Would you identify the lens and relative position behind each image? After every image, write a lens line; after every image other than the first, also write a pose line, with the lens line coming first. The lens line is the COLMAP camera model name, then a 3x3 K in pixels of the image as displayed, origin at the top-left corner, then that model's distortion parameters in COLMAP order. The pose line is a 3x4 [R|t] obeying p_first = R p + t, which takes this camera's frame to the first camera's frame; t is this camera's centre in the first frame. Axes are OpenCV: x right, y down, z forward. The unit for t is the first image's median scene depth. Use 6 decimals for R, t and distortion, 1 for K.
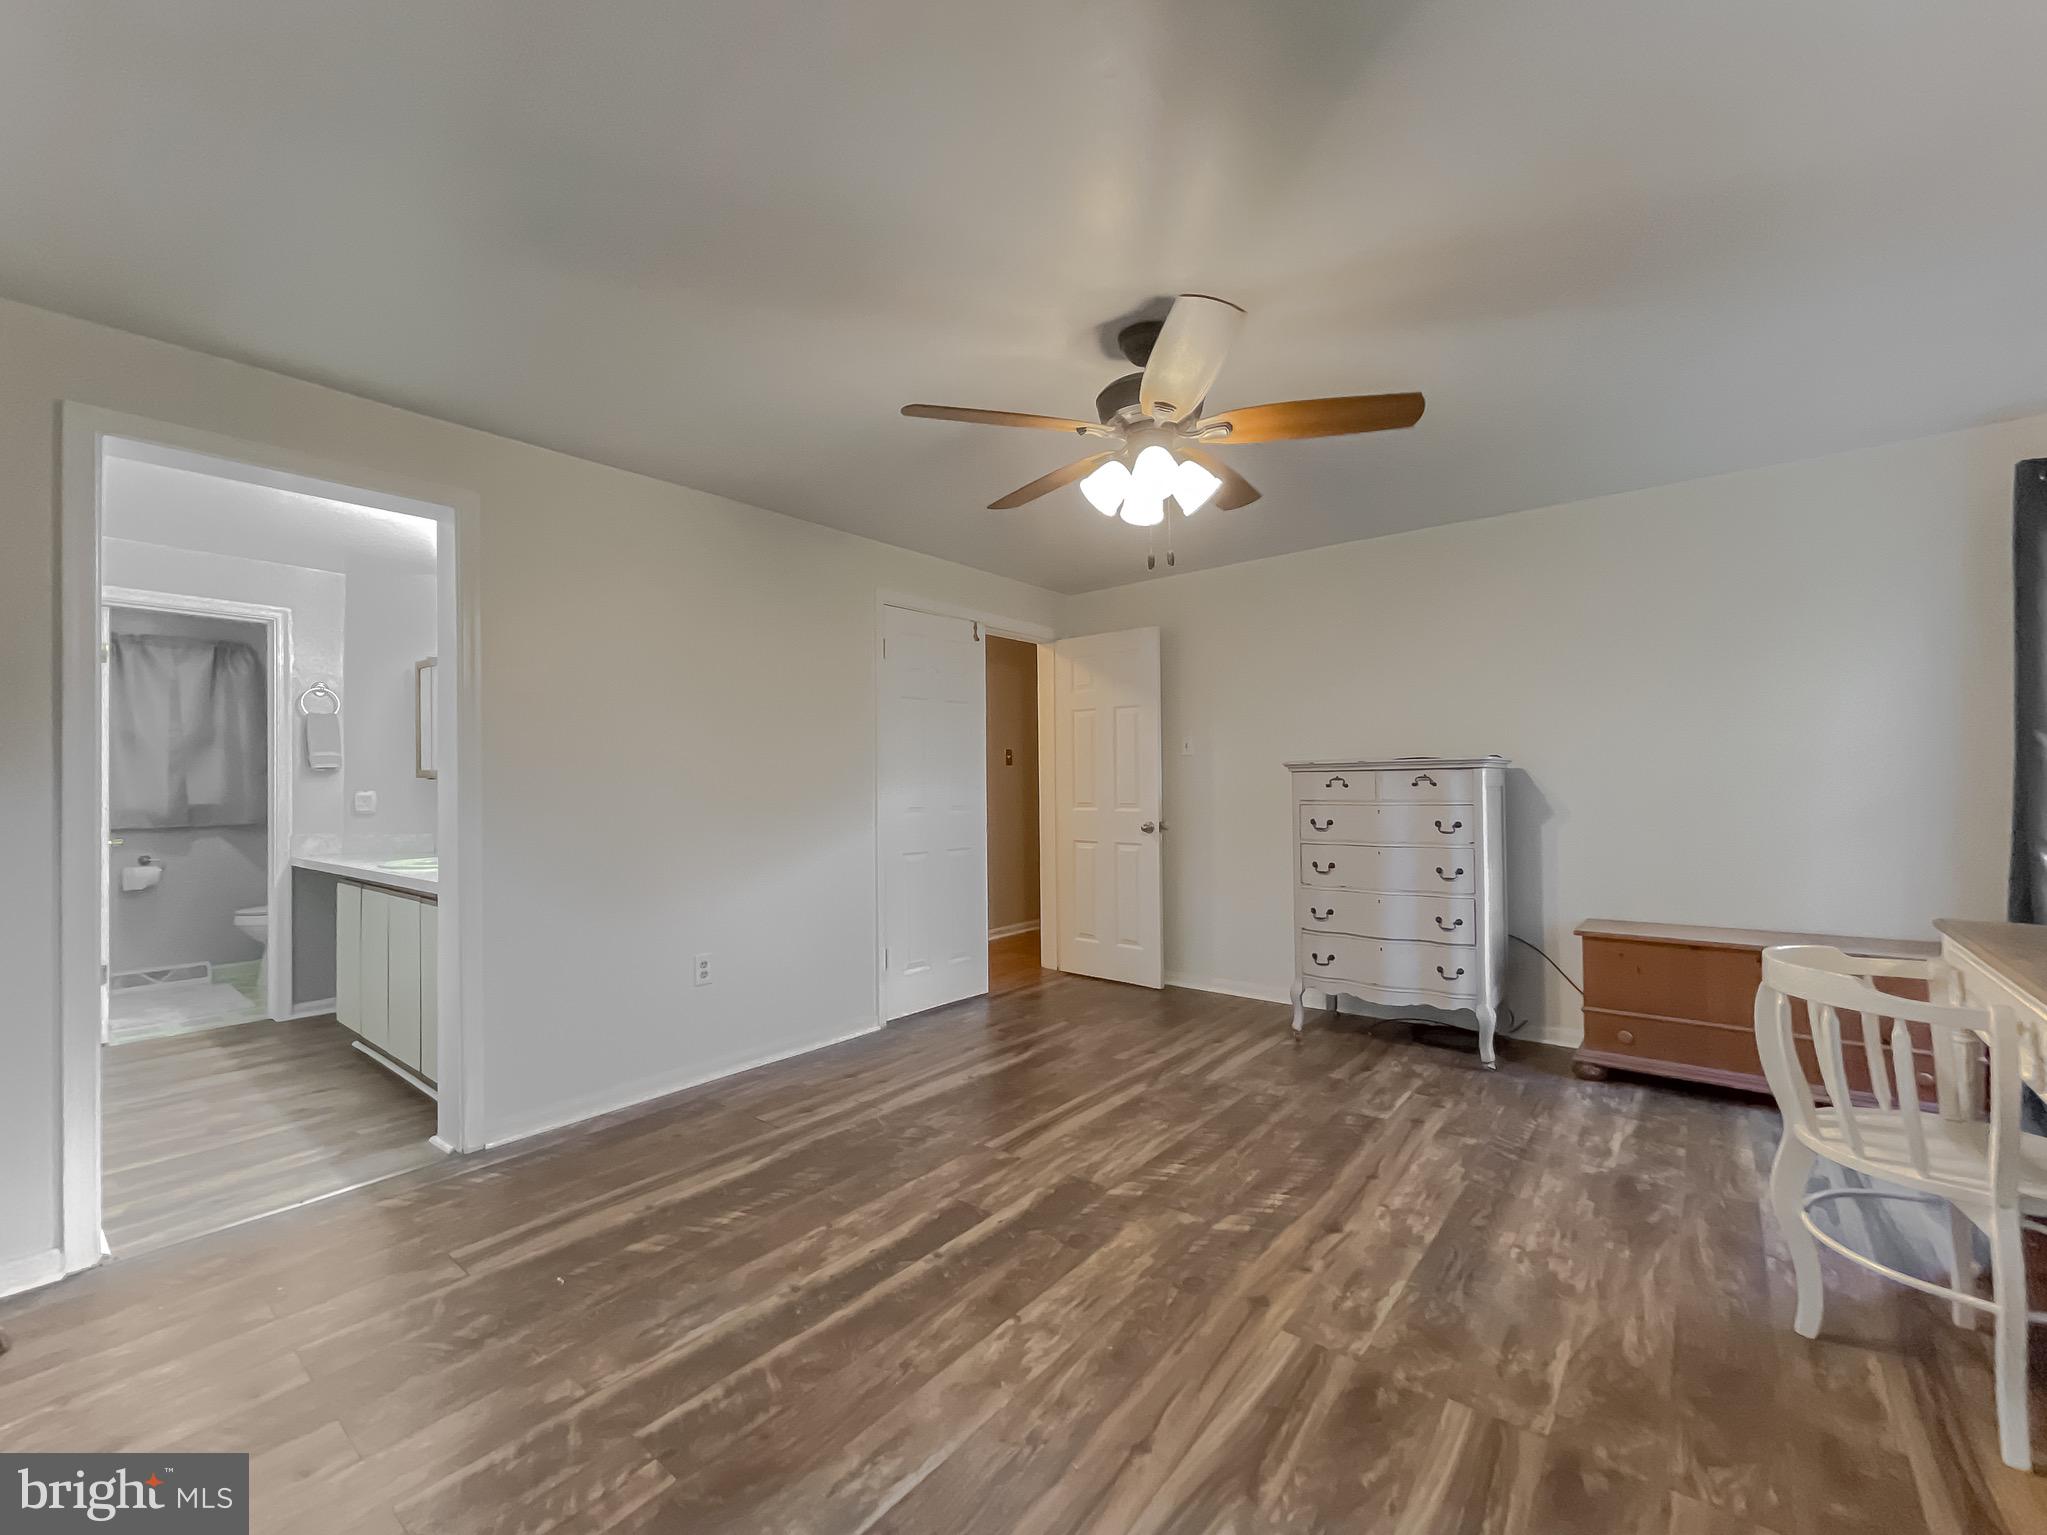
lens RADIAL K [[851.2, 0, 1016.1], [0, 851.2, 782.8], [0, 0, 1]] dist [-0.001542, -0.000058]
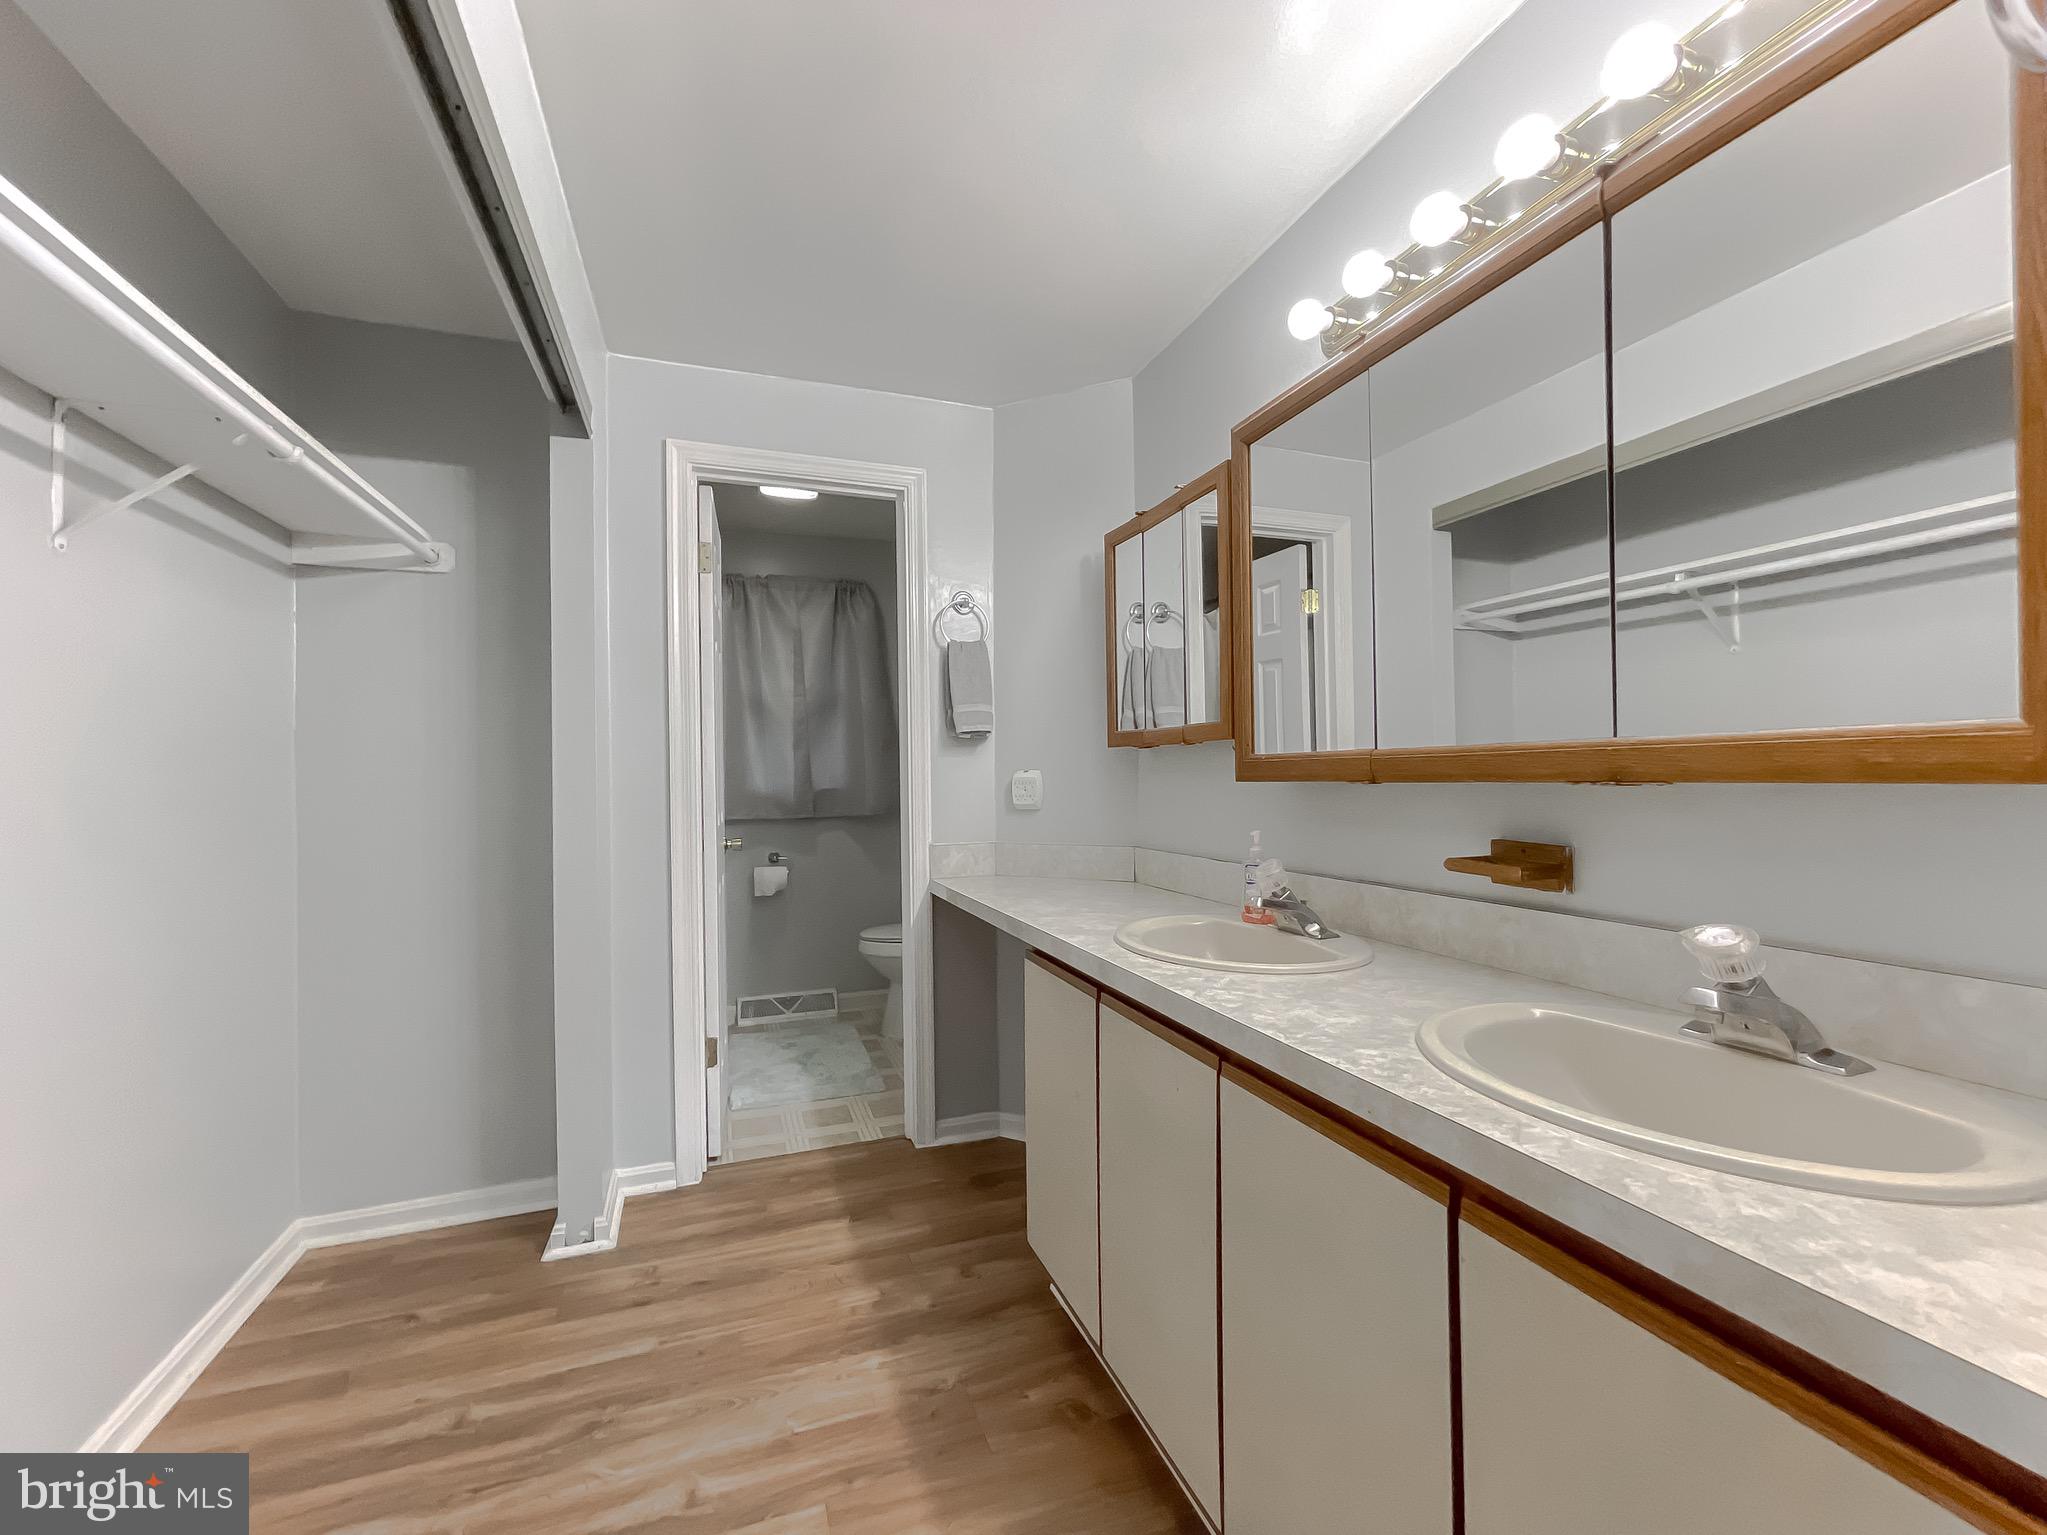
lens RADIAL K [[851.2, 0, 1021.3], [0, 851.2, 769.0], [0, 0, 1]] dist [-0.001542, -0.000058]
pose [[0.853378, -0.006545, -0.521252, -0.923118], [0.011524, 0.999914, 0.006312, 0.009749], [0.521166, -0.011393, 0.853380, 0.991787]]
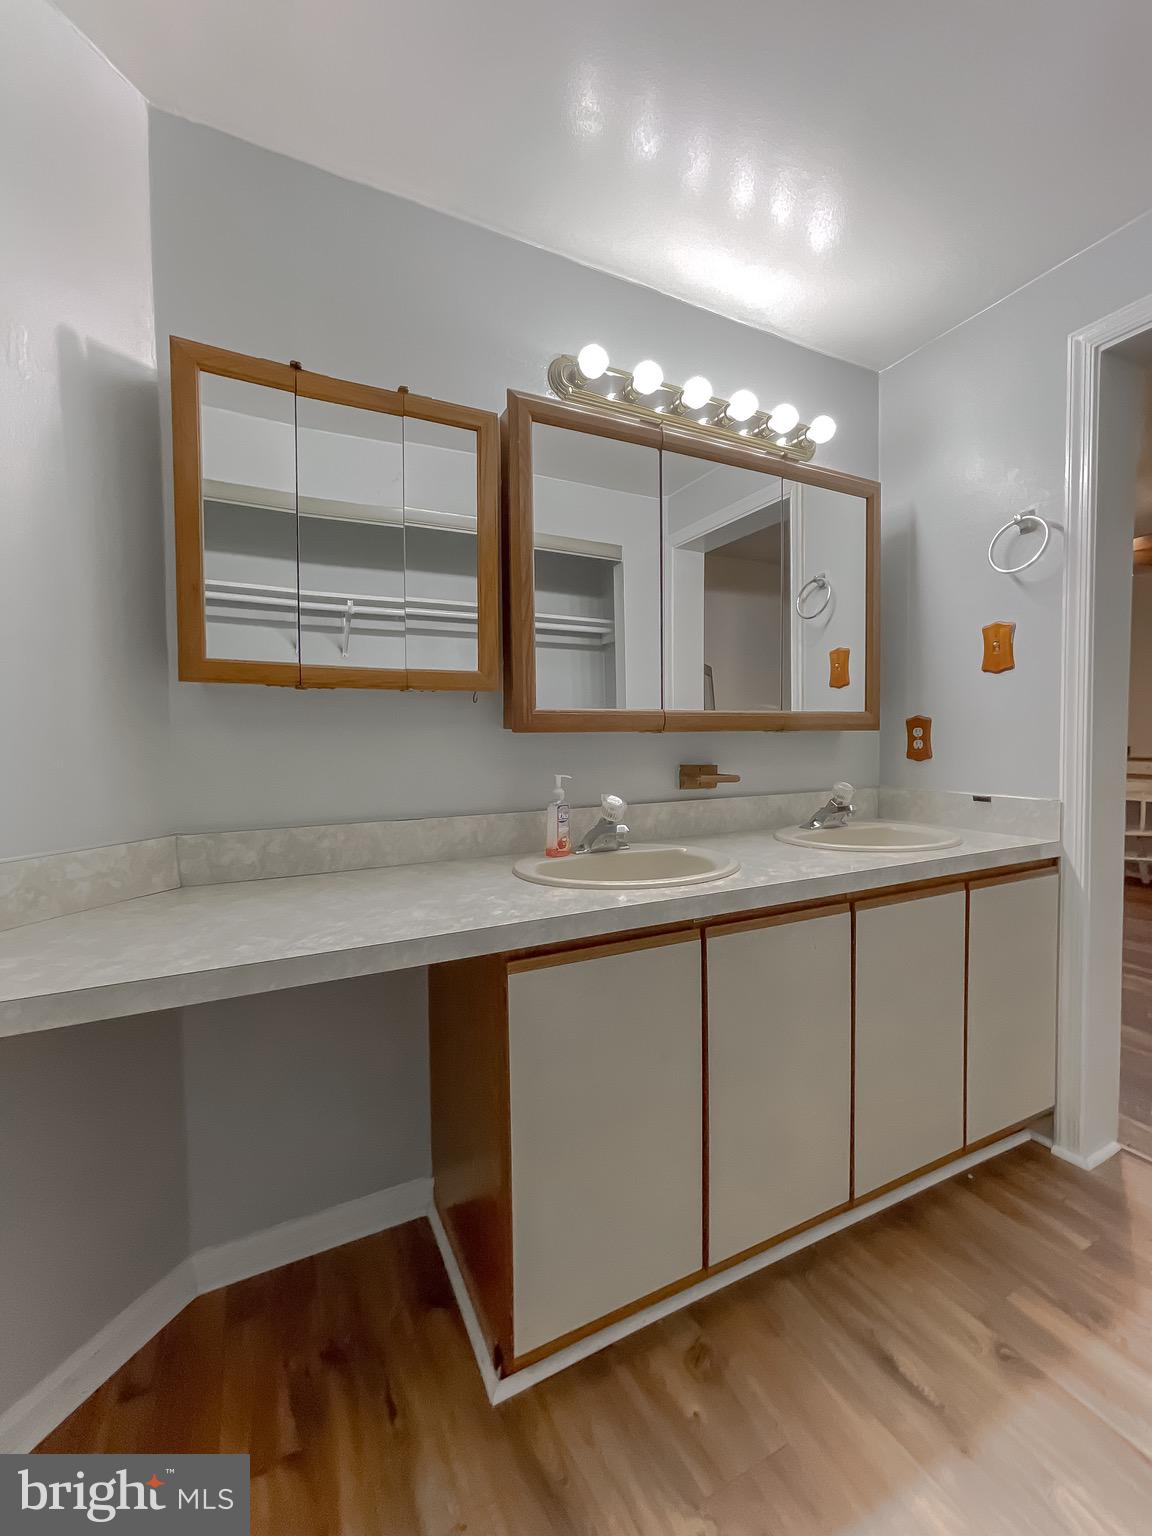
lens RADIAL K [[638.7, 0, 572.3], [0, 638.7, 755.7], [0, 0, 1]] dist [-0.001542, -0.000058]
pose [[0.424702, -0.039368, 0.904477, -1.732981], [0.004290, 0.999130, 0.041473, 0.024401], [-0.905323, -0.013734, 0.424501, 1.474545]]
